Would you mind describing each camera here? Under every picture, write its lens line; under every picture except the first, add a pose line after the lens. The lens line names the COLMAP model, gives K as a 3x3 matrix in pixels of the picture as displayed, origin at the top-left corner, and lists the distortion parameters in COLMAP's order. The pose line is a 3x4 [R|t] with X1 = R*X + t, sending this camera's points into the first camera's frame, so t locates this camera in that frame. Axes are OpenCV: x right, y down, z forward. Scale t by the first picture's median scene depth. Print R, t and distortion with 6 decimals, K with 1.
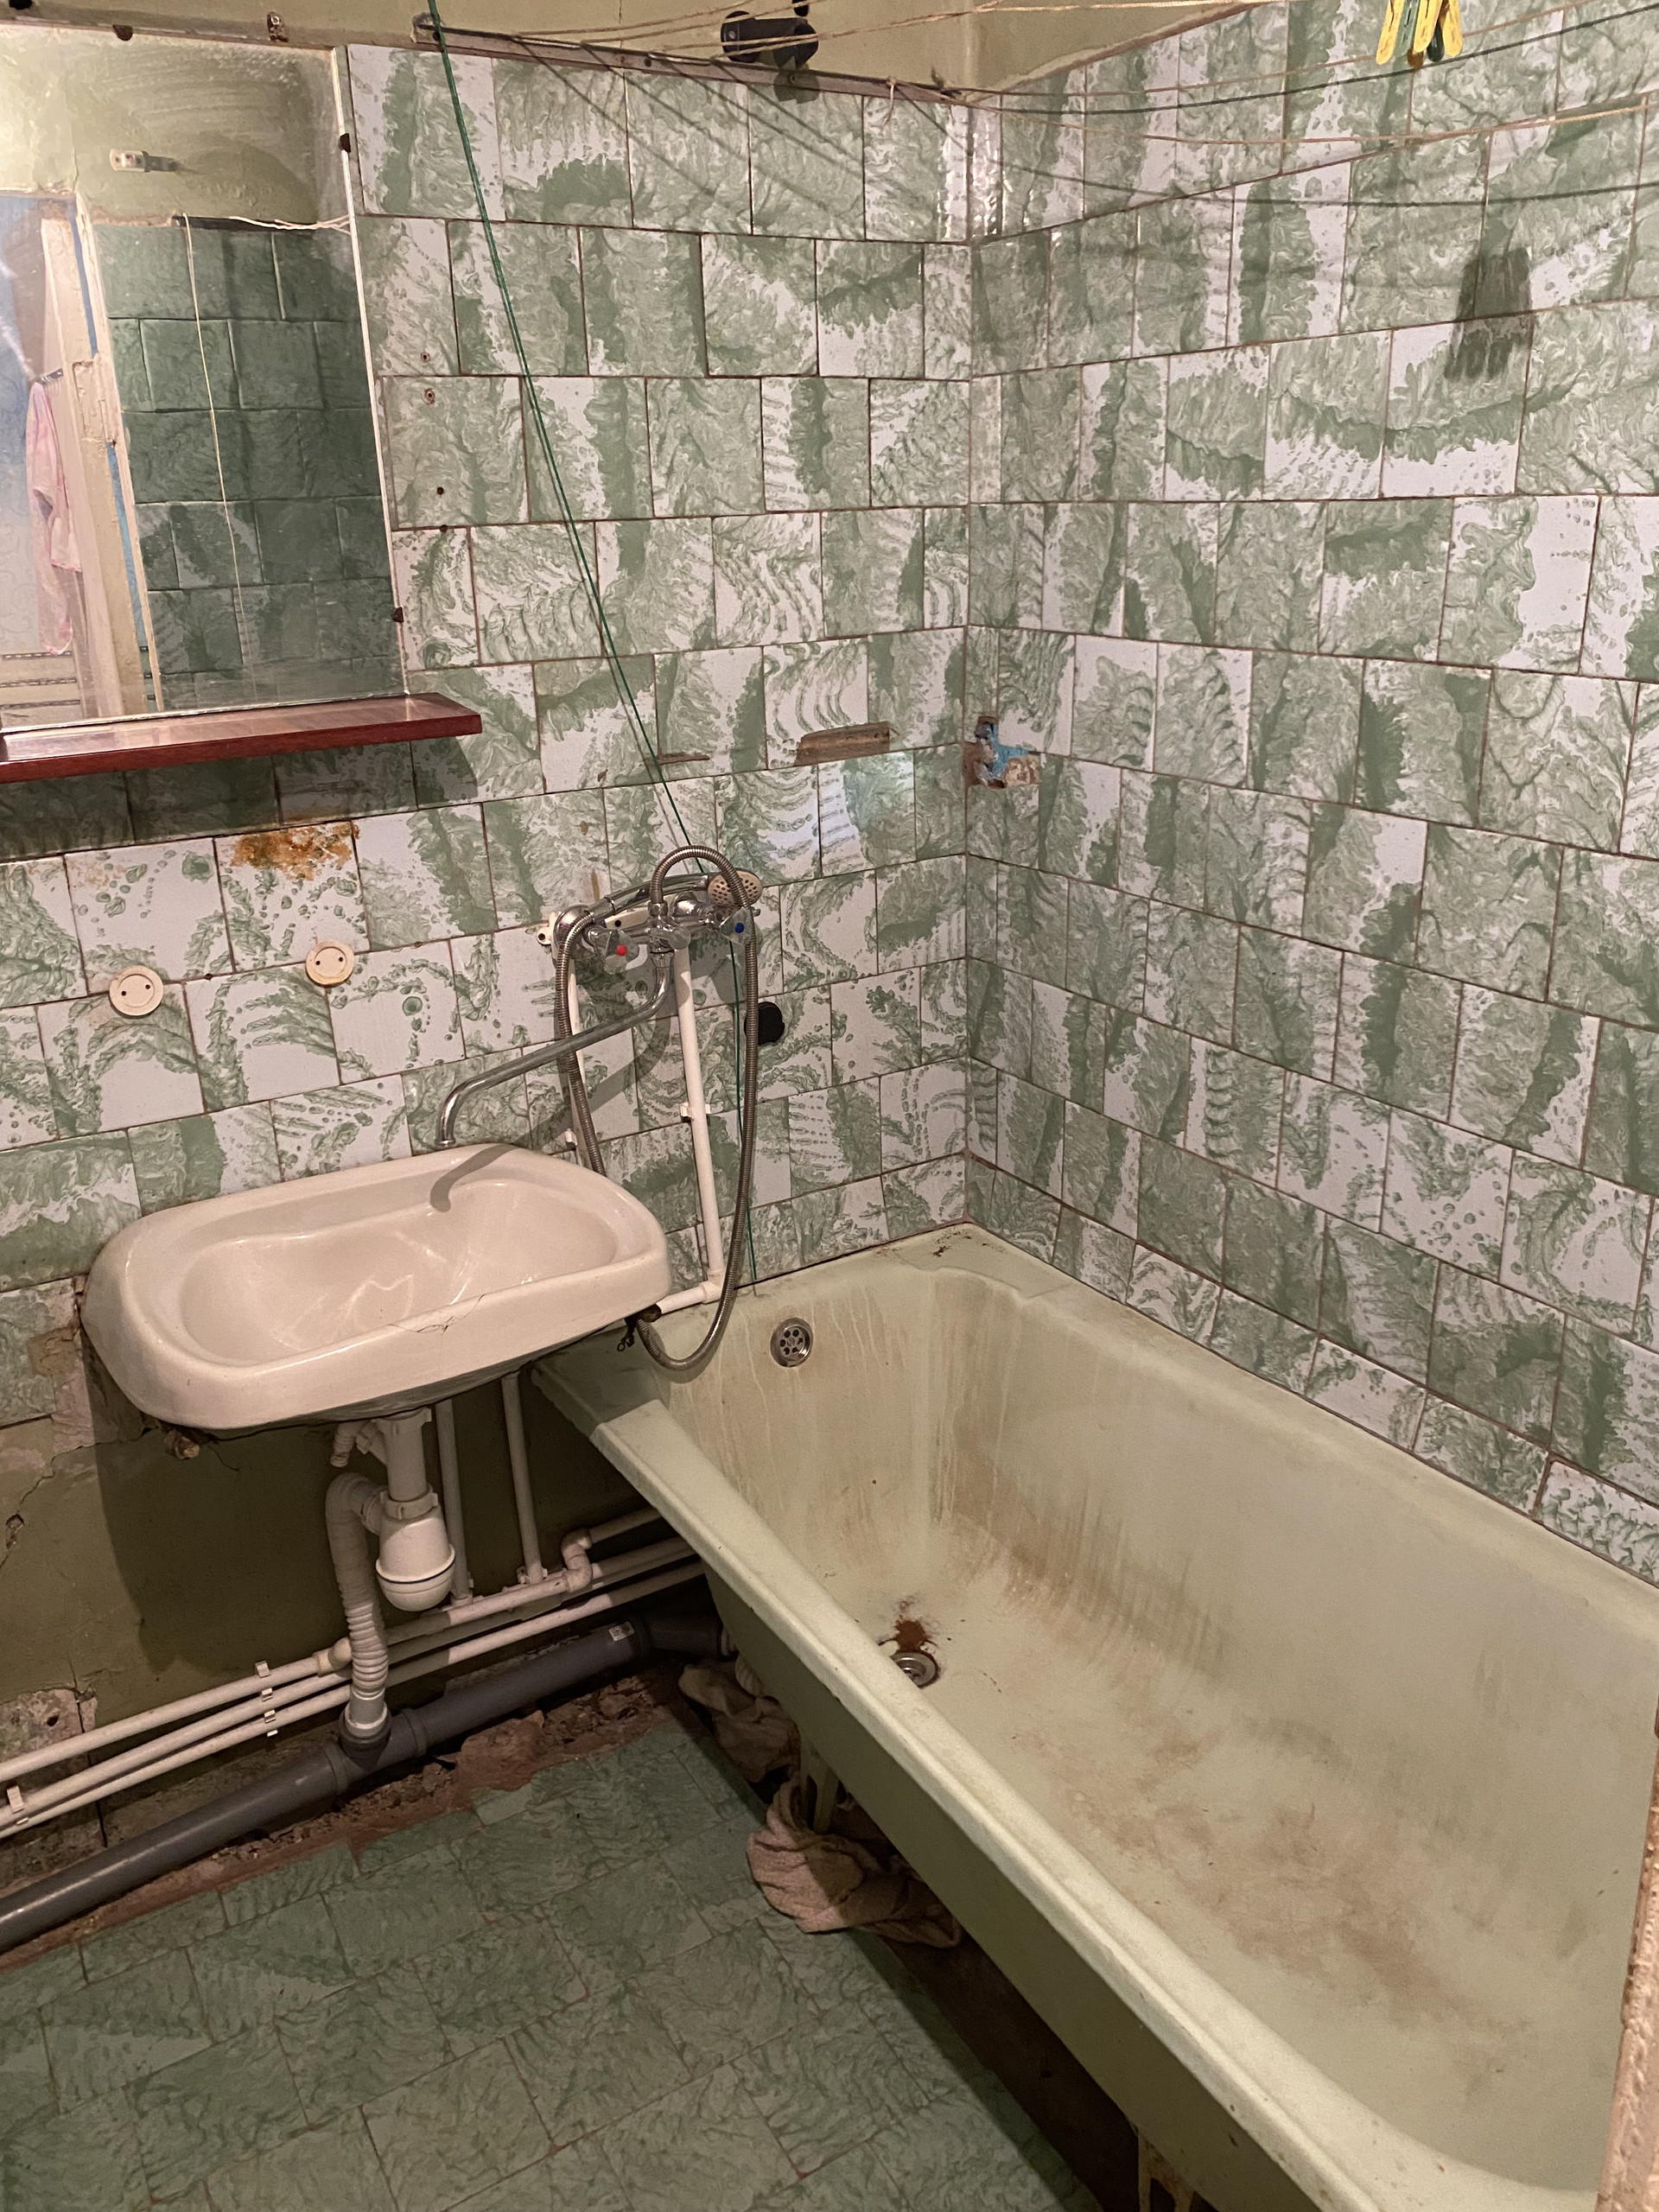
lens RADIAL K [[1706.4, 0, 828.7], [0, 1706.4, 1089.8], [0, 0, 1]] dist [0.024892, -0.011329]
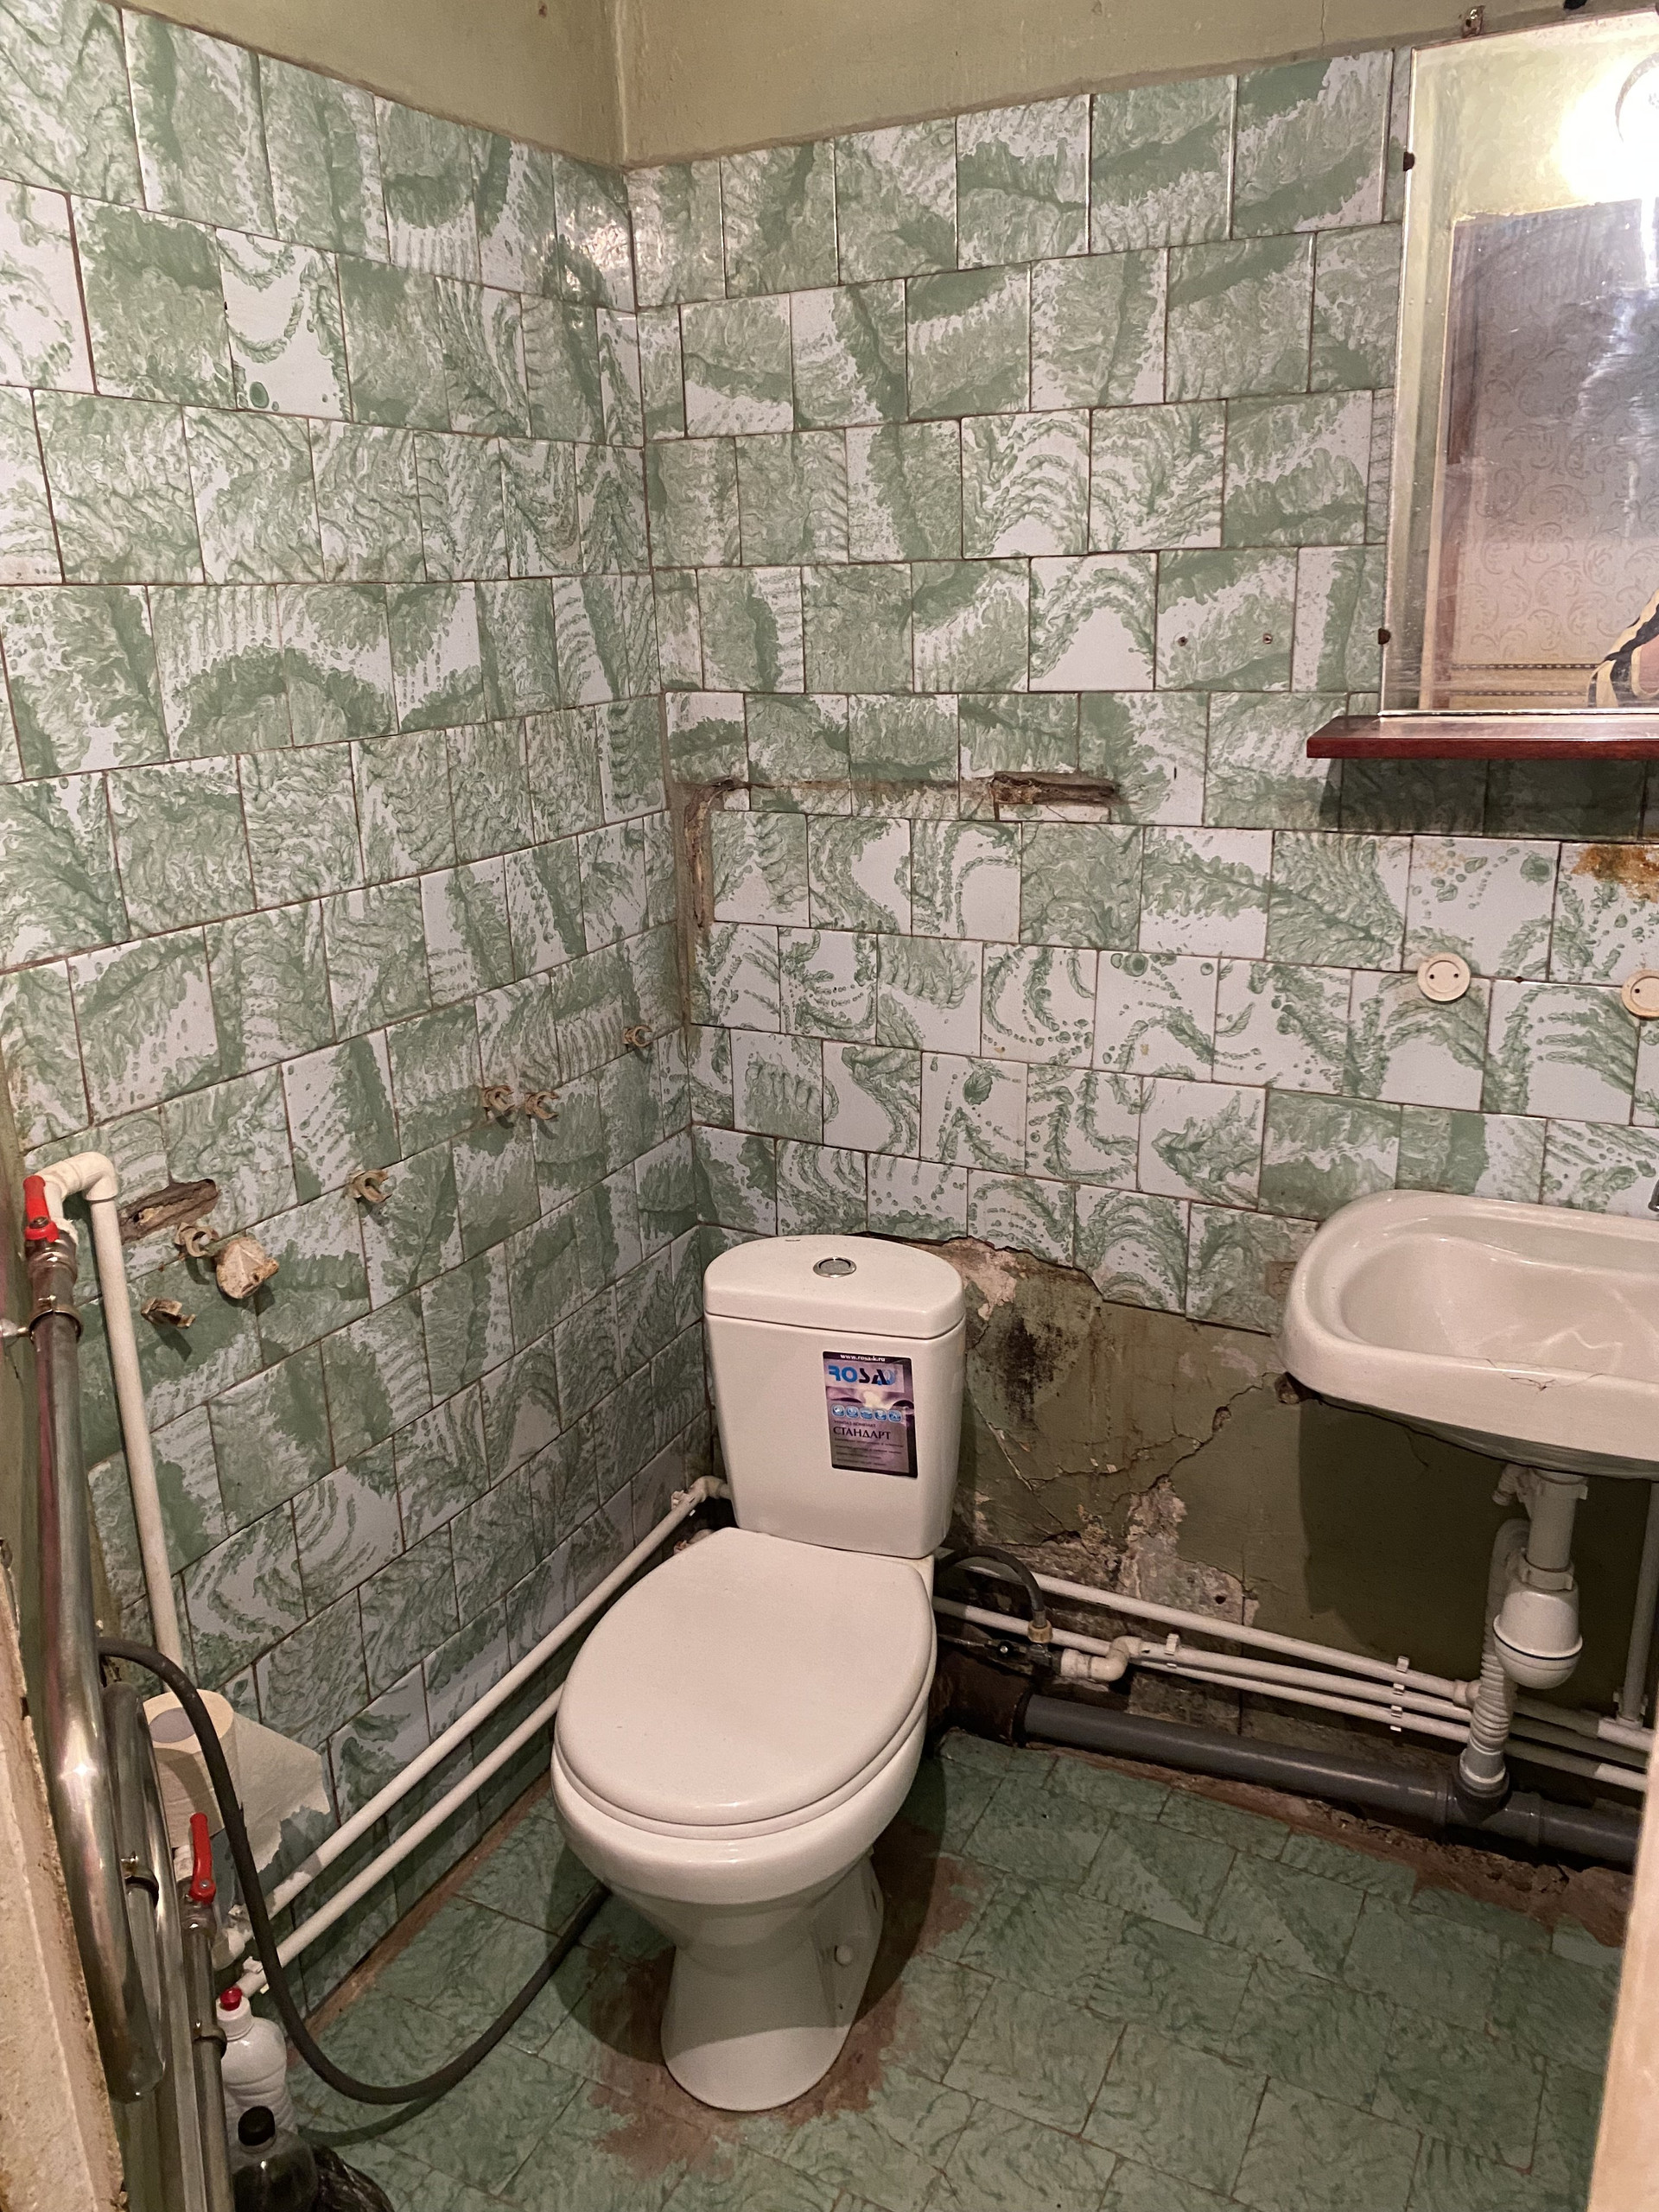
lens RADIAL K [[1706.4, 0, 830.6], [0, 1706.4, 1117.0], [0, 0, 1]] dist [0.024892, -0.011329]
pose [[0.530530, 0.270276, -0.803423, 0.241203], [-0.264879, 0.953203, 0.145753, -0.029107], [0.805218, 0.135484, 0.577293, 0.119498]]
